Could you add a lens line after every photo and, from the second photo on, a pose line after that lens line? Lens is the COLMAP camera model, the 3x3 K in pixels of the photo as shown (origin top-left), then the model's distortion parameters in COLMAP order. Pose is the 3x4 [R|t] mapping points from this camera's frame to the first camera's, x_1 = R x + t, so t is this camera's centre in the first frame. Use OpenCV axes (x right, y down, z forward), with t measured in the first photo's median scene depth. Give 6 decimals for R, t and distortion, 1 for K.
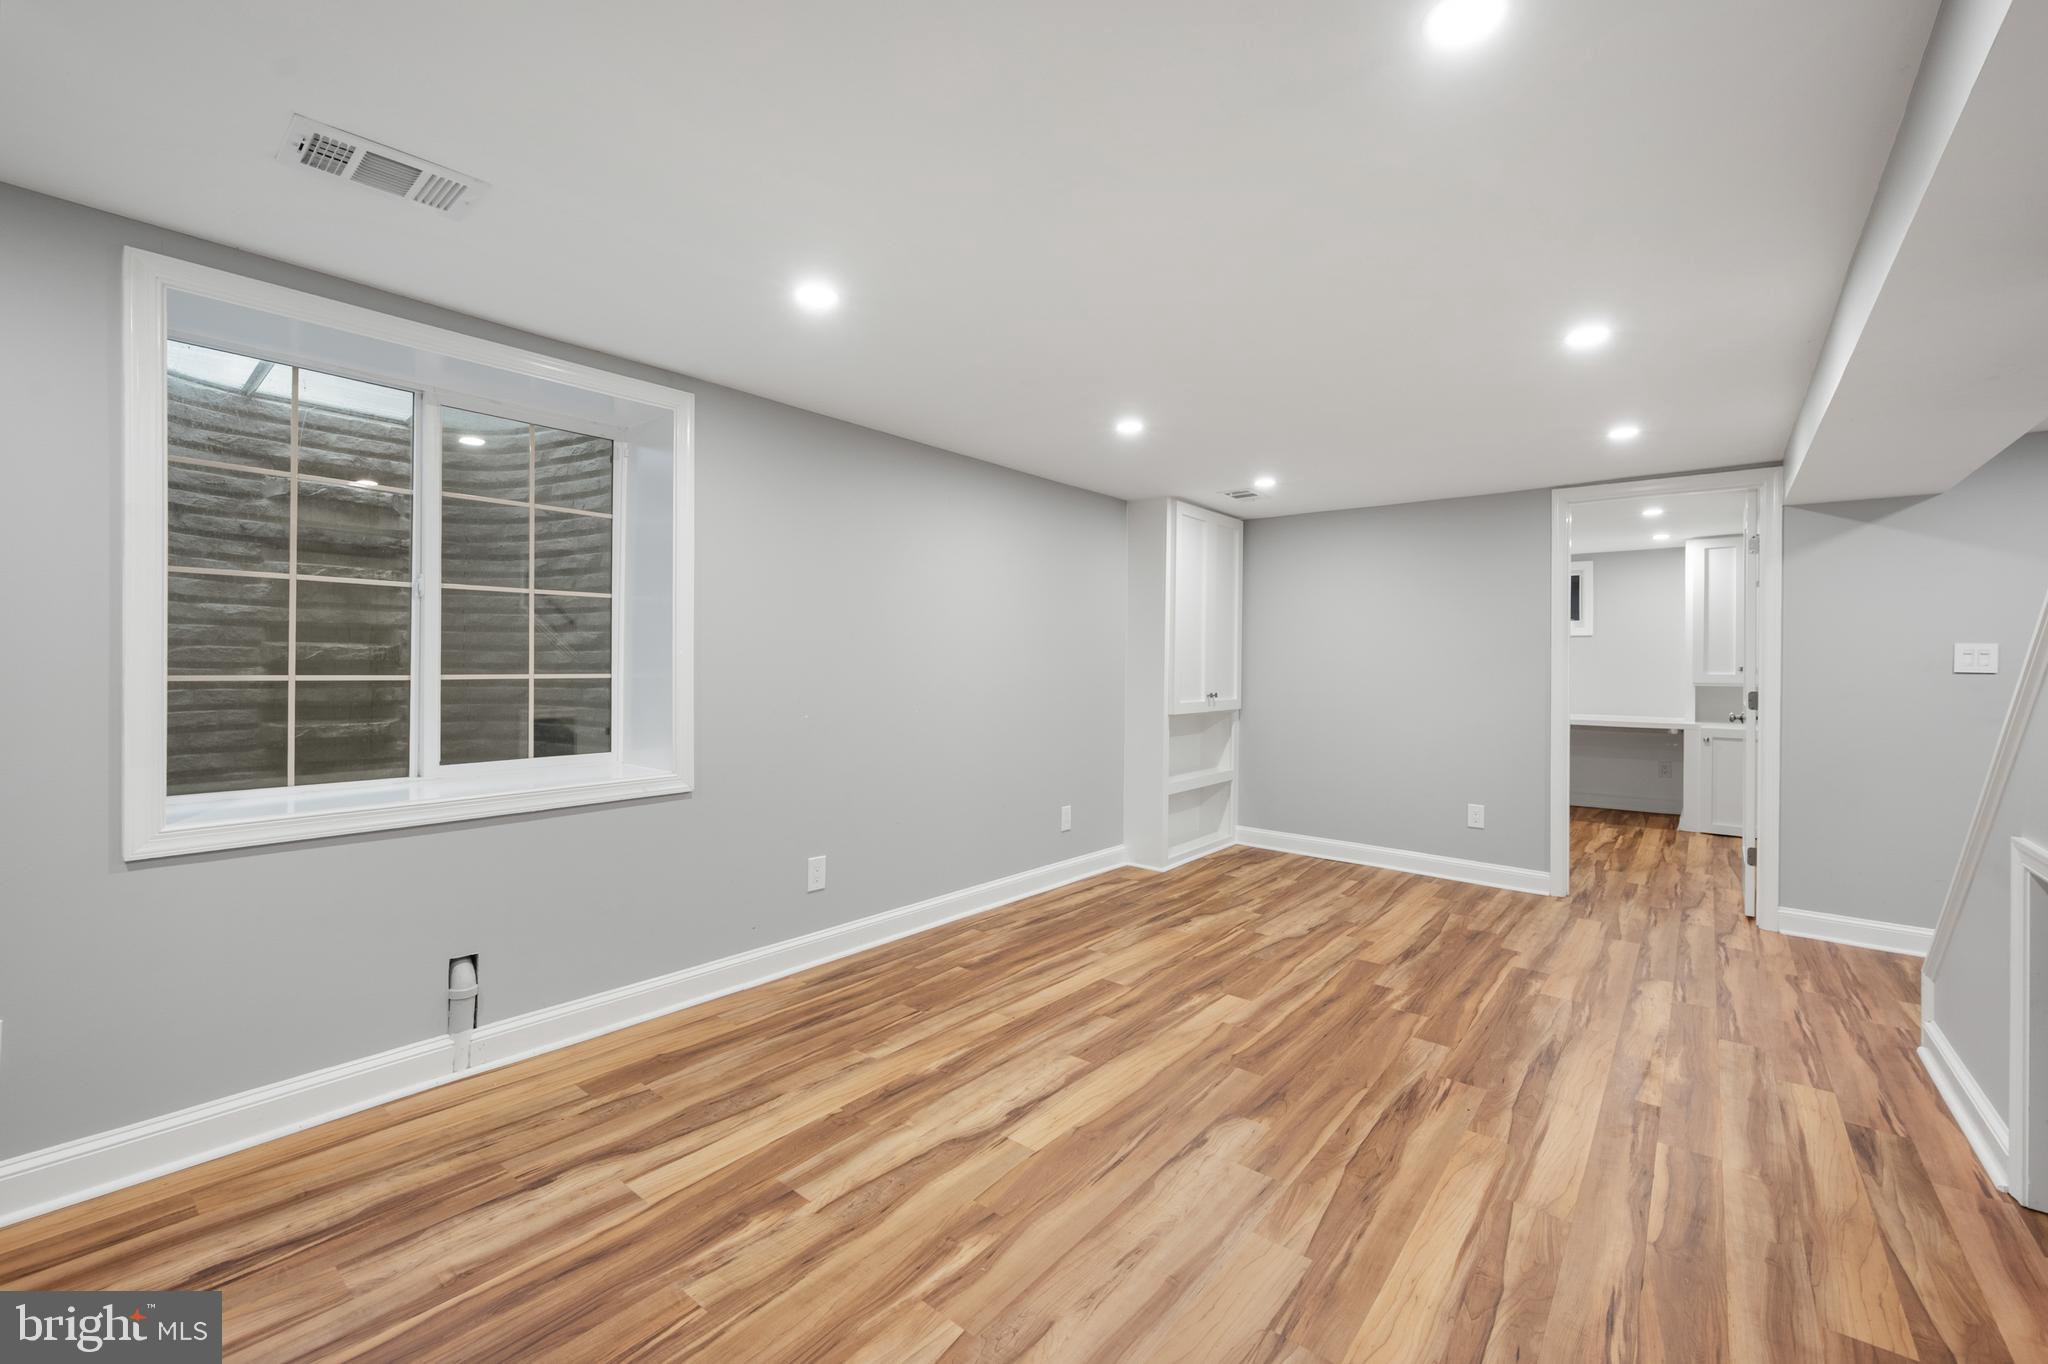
lens RADIAL K [[842.7, 0, 1019.4], [0, 842.7, 687.9], [0, 0, 1]] dist [0.000747, -0.000395]
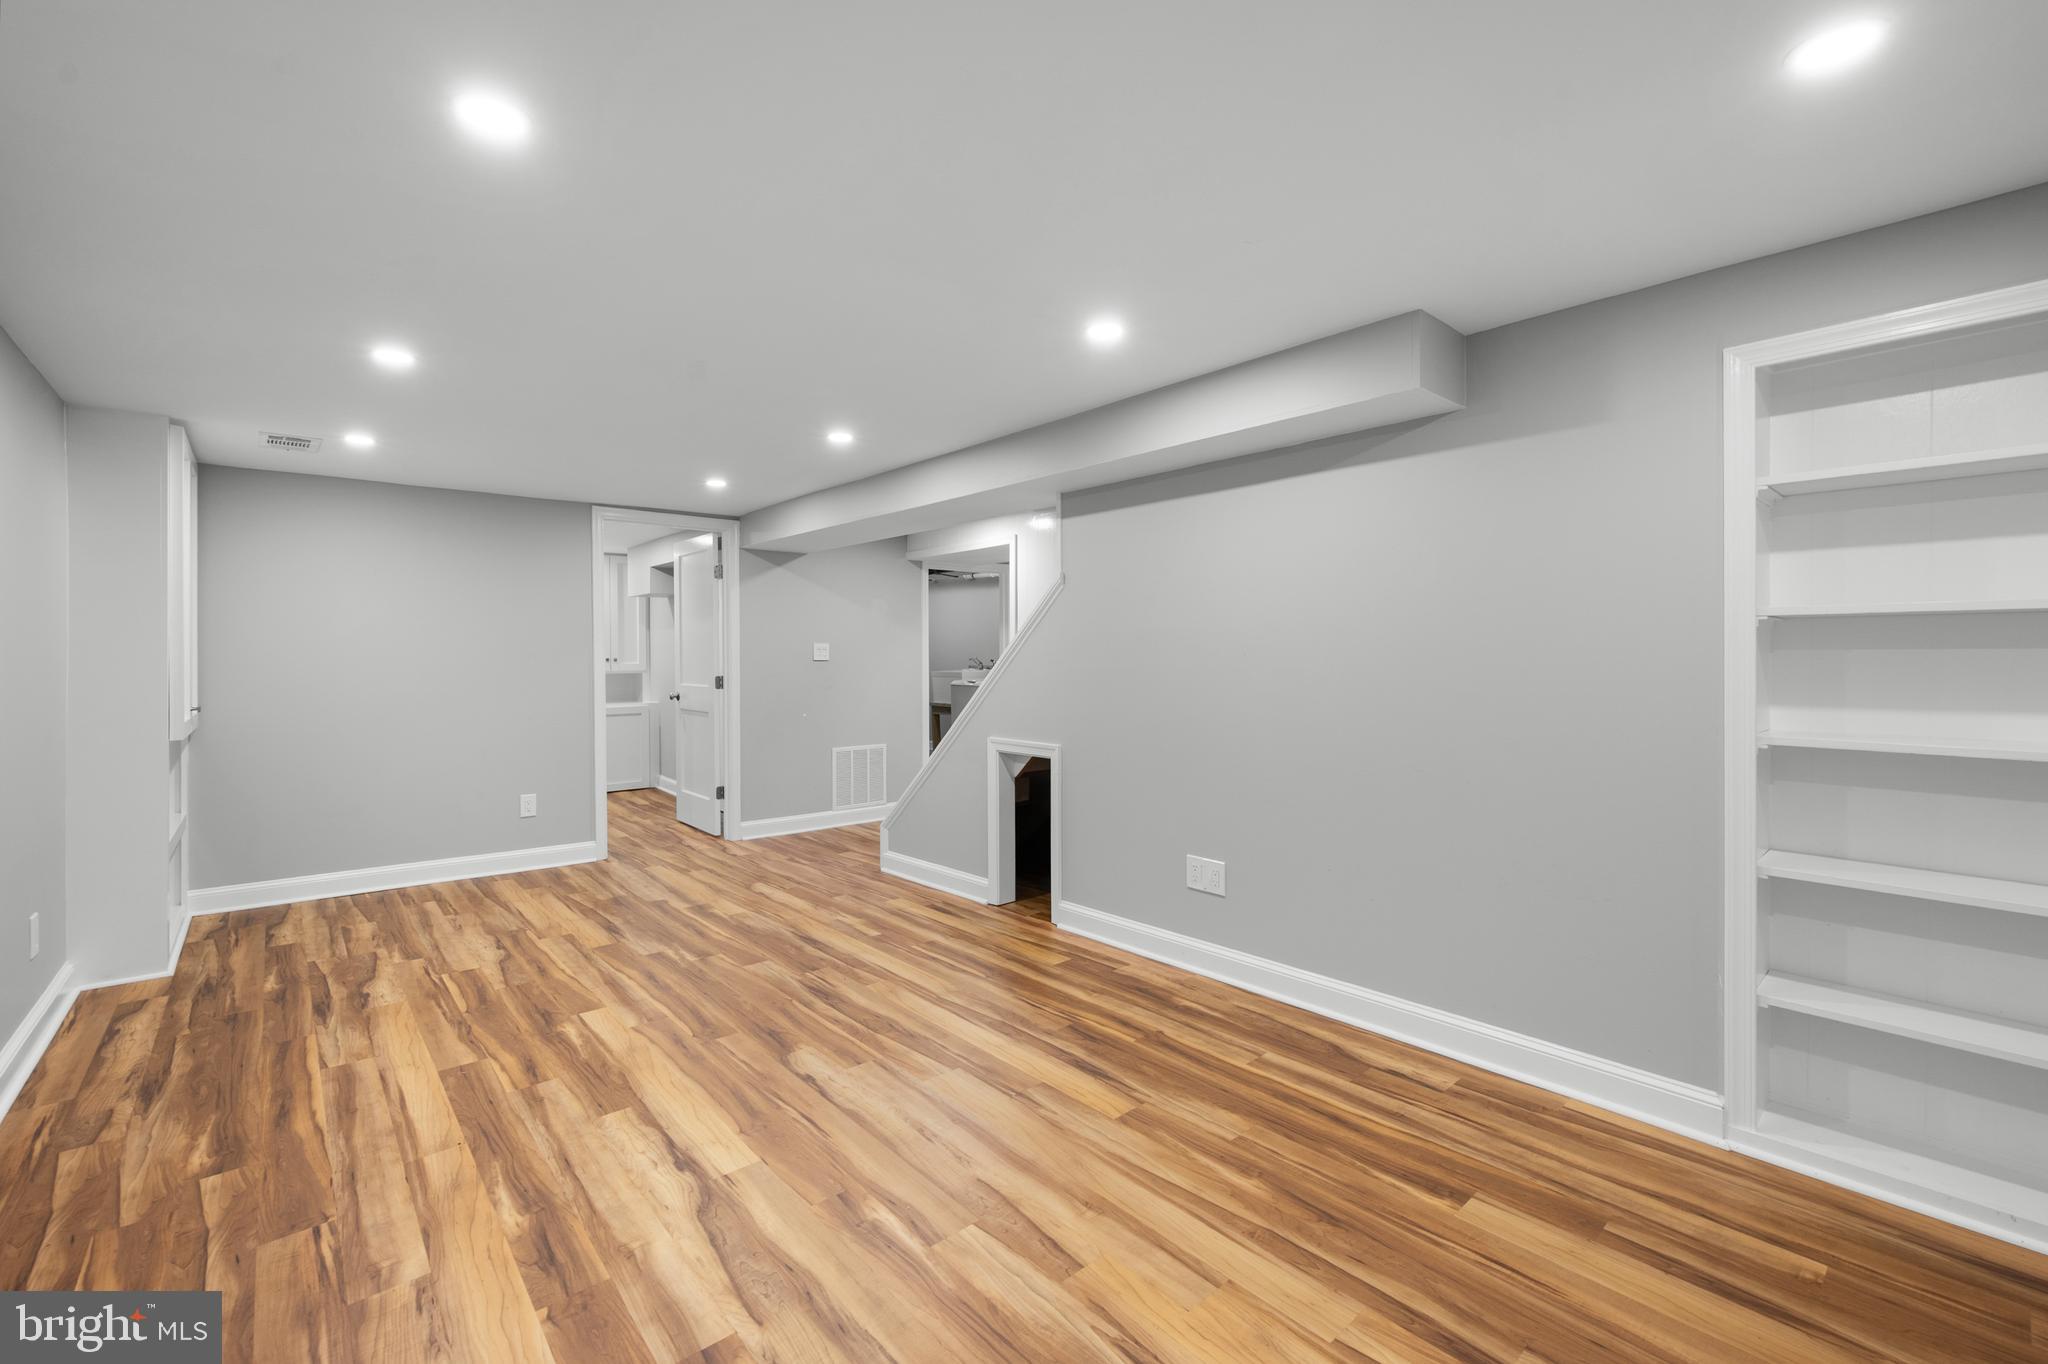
lens RADIAL K [[854.4, 0, 1010.9], [0, 854.4, 669.5], [0, 0, 1]] dist [-0.001100, -0.000232]
pose [[0.184569, -0.027610, 0.982432, -0.620668], [0.037504, 0.999075, 0.021032, -0.024330], [-0.982104, 0.032963, 0.185433, 0.352496]]
